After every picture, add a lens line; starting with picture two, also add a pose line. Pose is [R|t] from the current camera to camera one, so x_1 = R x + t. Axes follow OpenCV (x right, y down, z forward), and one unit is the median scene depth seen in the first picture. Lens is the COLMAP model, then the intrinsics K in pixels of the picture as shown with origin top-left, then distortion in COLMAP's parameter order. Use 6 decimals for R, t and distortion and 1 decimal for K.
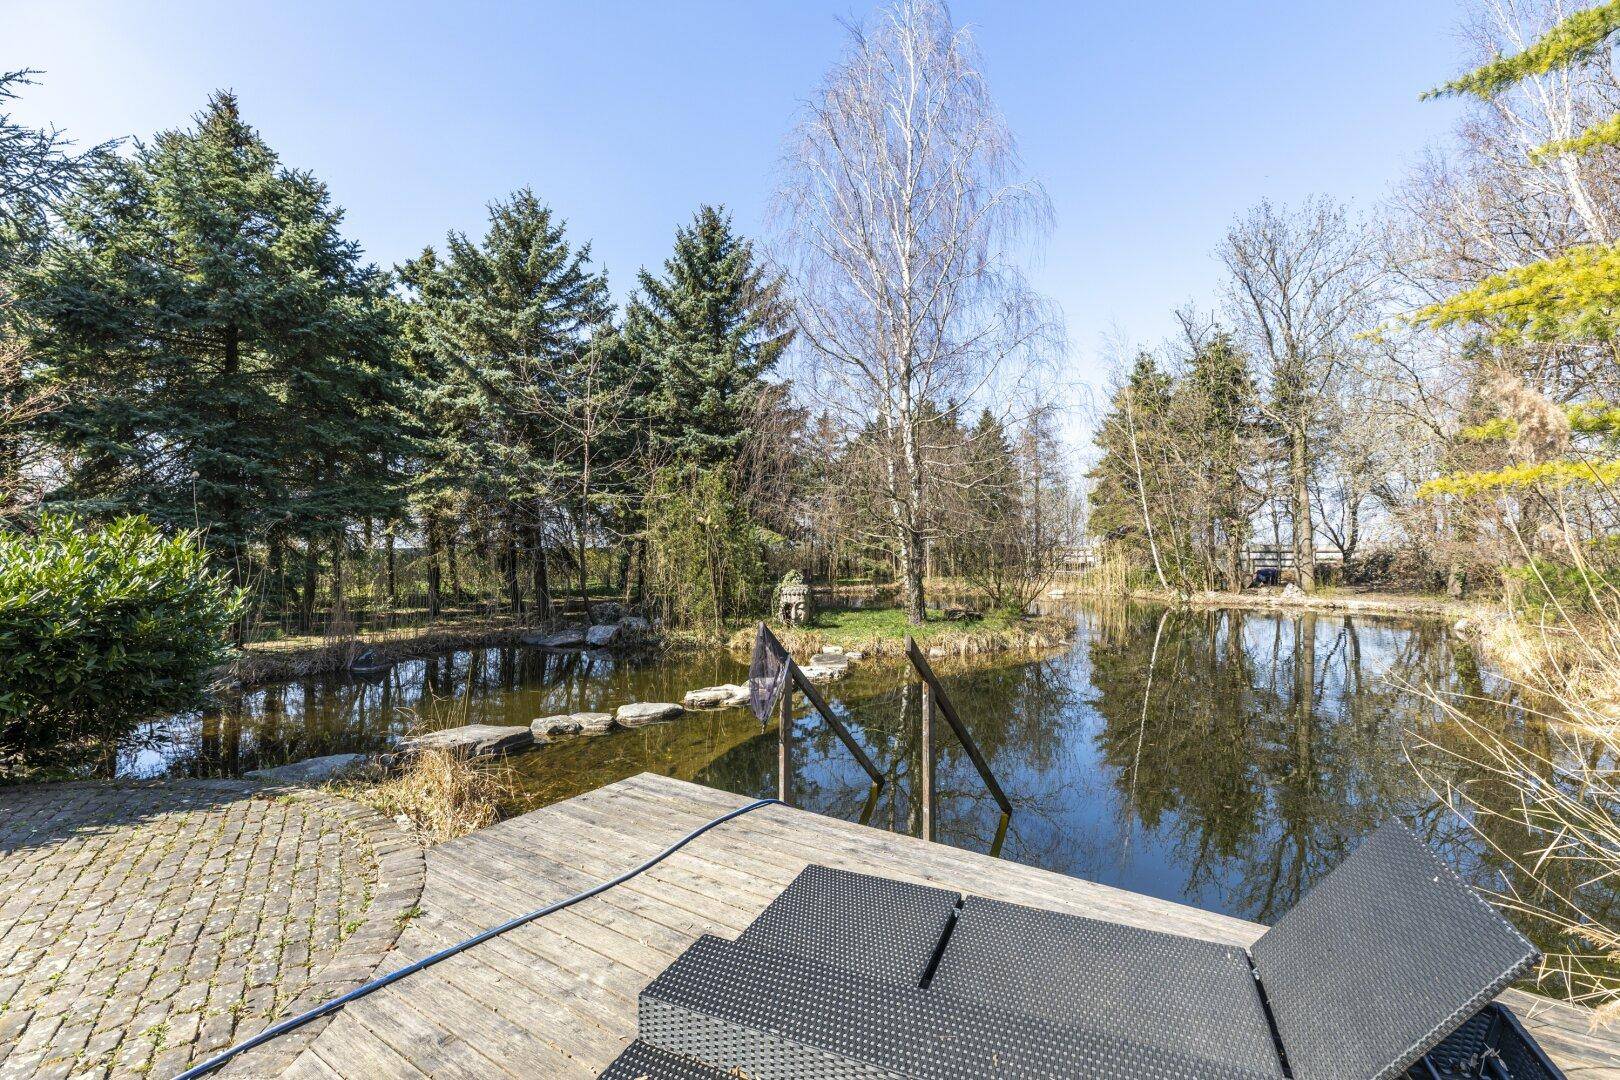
lens RADIAL K [[720.6, 0, 810.0], [0, 720.6, 540.0], [0, 0, 1]] dist [-0.001815, -0.000124]
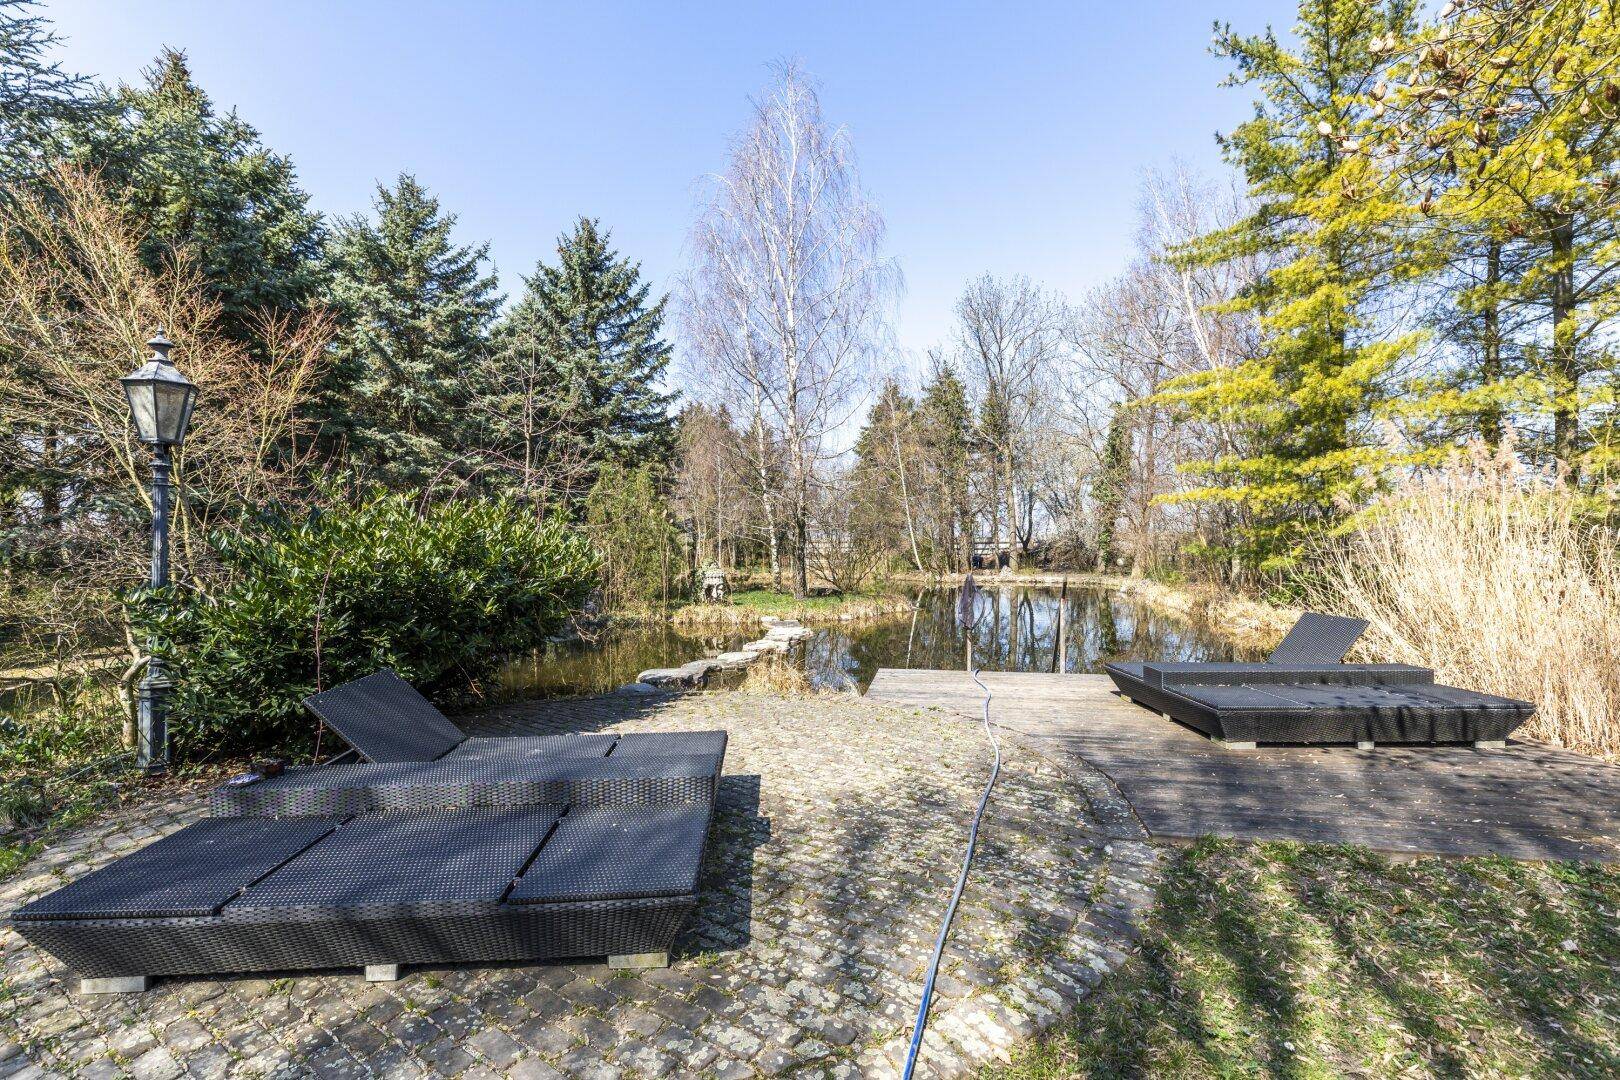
lens RADIAL K [[720.6, 0, 810.0], [0, 720.6, 540.0], [0, 0, 1]] dist [-0.001815, -0.000124]
pose [[0.919801, -0.004190, 0.392362, -0.266992], [0.001562, 0.999974, 0.007015, 0.004826], [-0.392382, -0.005839, 0.919784, -0.115810]]
